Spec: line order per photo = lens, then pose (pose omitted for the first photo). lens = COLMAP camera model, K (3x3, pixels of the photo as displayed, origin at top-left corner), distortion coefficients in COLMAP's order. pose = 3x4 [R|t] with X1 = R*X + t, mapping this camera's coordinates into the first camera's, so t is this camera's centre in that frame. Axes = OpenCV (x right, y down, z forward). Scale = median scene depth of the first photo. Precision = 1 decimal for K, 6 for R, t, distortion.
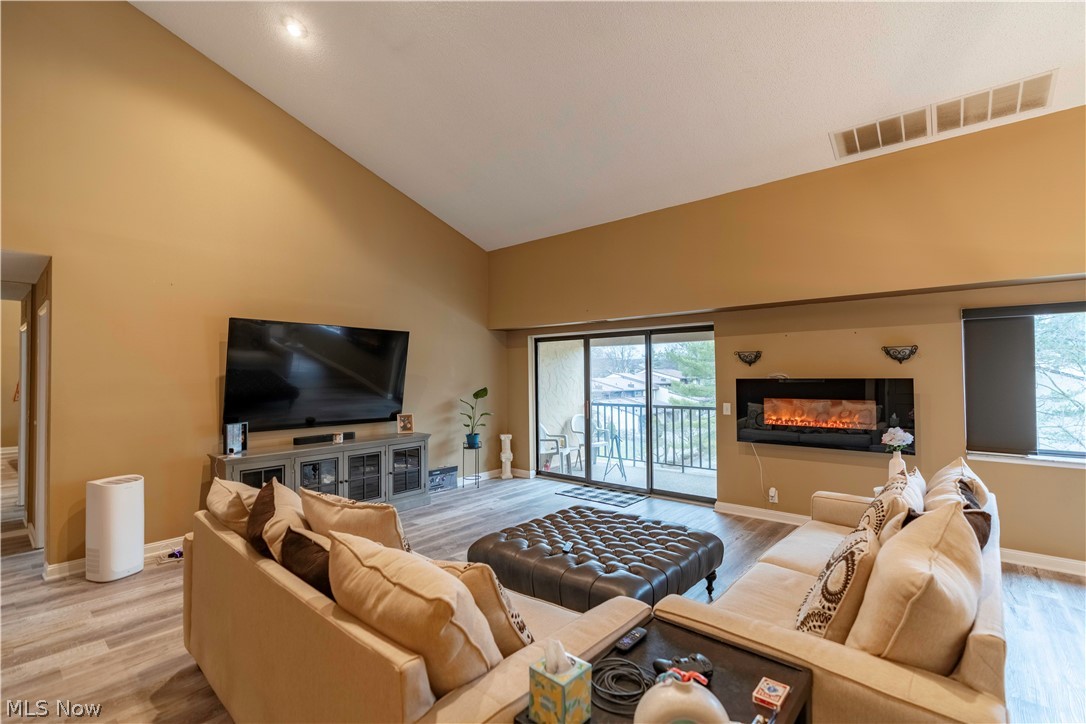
lens RADIAL K [[488.7, 0, 550.4], [0, 488.7, 364.7], [0, 0, 1]] dist [-0.006762, 0.000103]
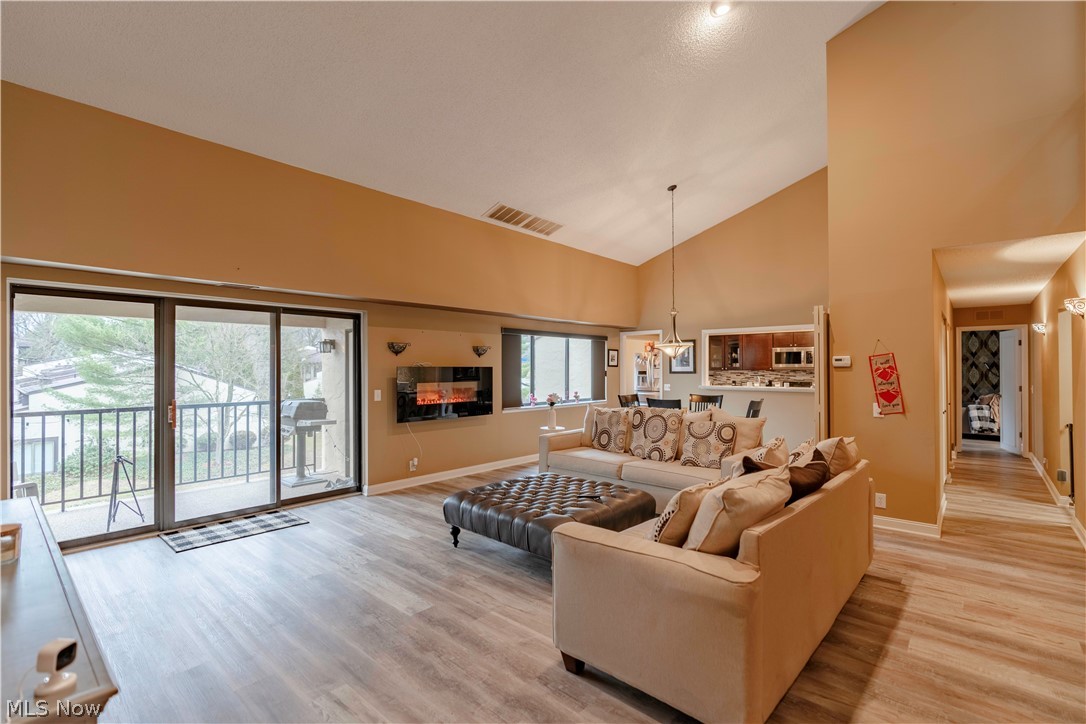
lens RADIAL K [[492.2, 0, 545.3], [0, 492.2, 362.9], [0, 0, 1]] dist [-0.009228, 0.001006]
pose [[0.024608, 0.018857, 0.999519, -0.755794], [-0.020702, 0.999617, -0.018349, 0.034420], [-0.999483, -0.020240, 0.024988, 0.664613]]
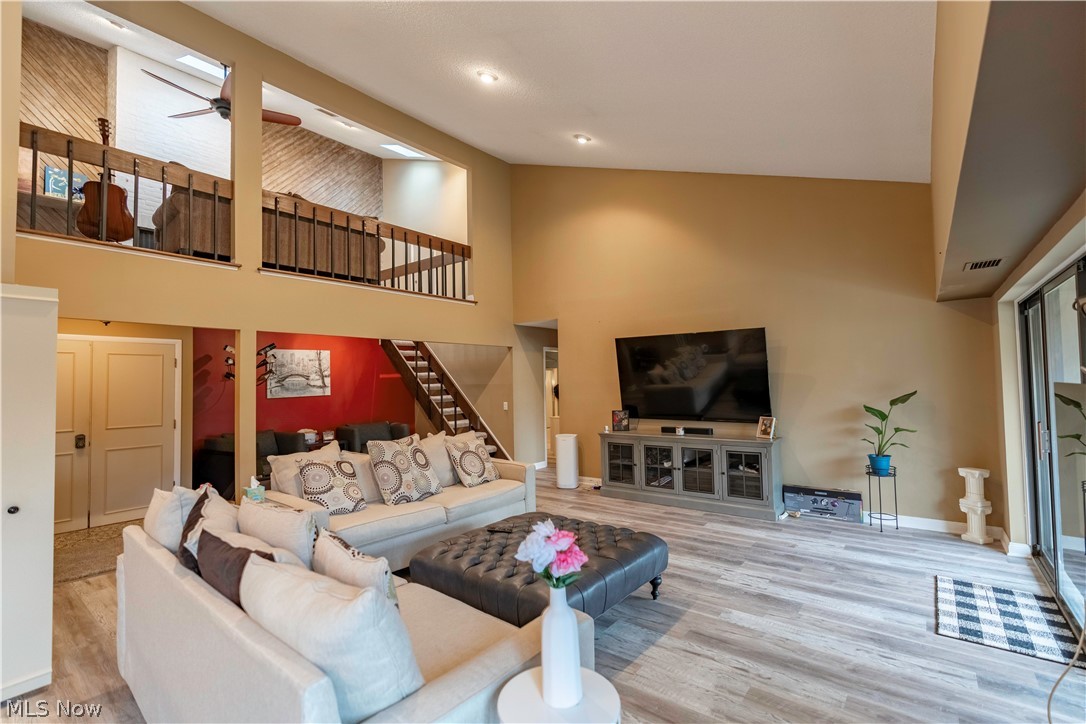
lens RADIAL K [[485.1, 0, 542.2], [0, 485.1, 364.3], [0, 0, 1]] dist [-0.007286, 0.000175]
pose [[0.020737, -0.028207, -0.999387, 0.733774], [0.040958, 0.998787, -0.027341, 0.010096], [0.998946, -0.040366, 0.021867, 0.667766]]
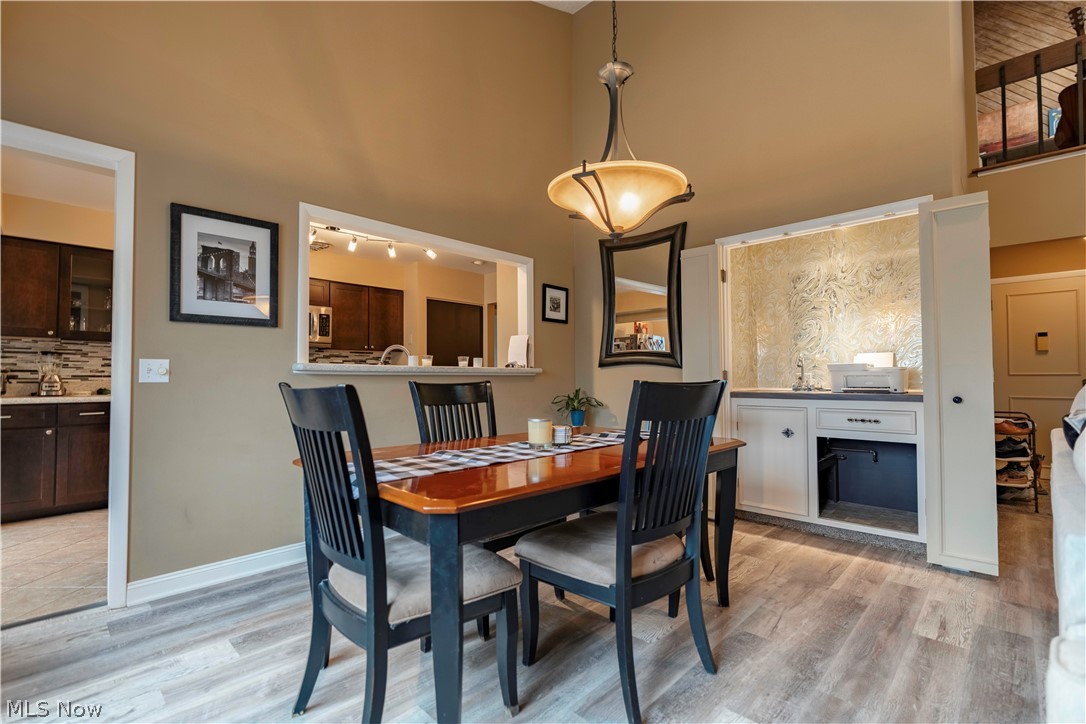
lens RADIAL K [[488.7, 0, 550.4], [0, 488.7, 364.7], [0, 0, 1]] dist [-0.006762, 0.000103]
pose [[-0.997169, 0.013865, 0.073904, 0.645558], [0.010227, 0.998727, -0.049390, 0.104173], [-0.074494, -0.048494, -0.996042, 0.713776]]
